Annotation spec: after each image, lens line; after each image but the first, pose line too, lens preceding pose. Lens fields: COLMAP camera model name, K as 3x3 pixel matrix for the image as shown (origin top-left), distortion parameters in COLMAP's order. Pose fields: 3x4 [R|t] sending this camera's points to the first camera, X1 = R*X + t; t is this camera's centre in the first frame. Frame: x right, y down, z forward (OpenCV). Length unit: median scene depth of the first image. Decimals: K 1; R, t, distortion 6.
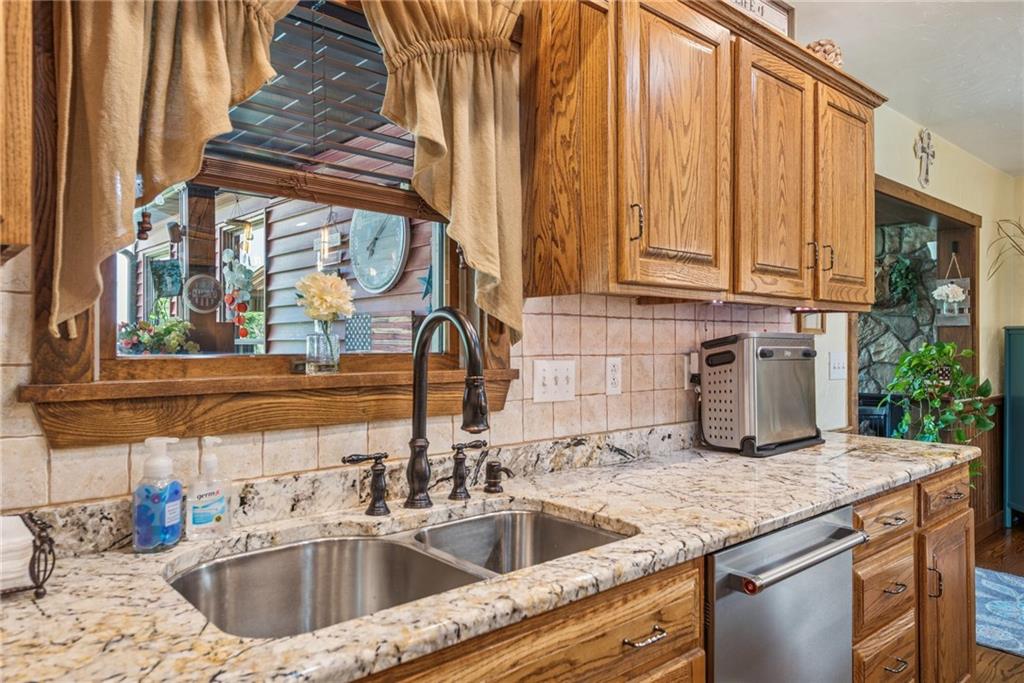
lens RADIAL K [[687.8, 0, 512.0], [0, 687.8, 341.5], [0, 0, 1]] dist [0.001610, 0.000217]
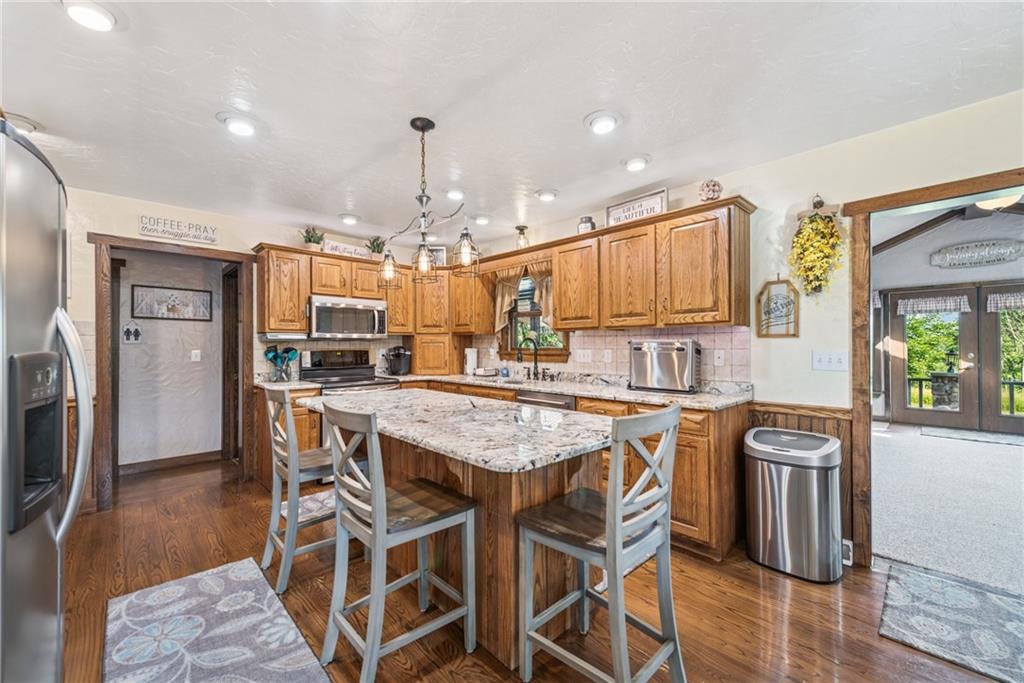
lens RADIAL K [[406.6, 0, 515.1], [0, 406.6, 350.3], [0, 0, 1]] dist [0.002055, 0.000258]
pose [[0.047465, 0.000028, -0.998873, 2.528448], [0.001402, 0.999999, 0.000094, 0.033891], [0.998872, -0.001405, 0.047465, 0.708611]]
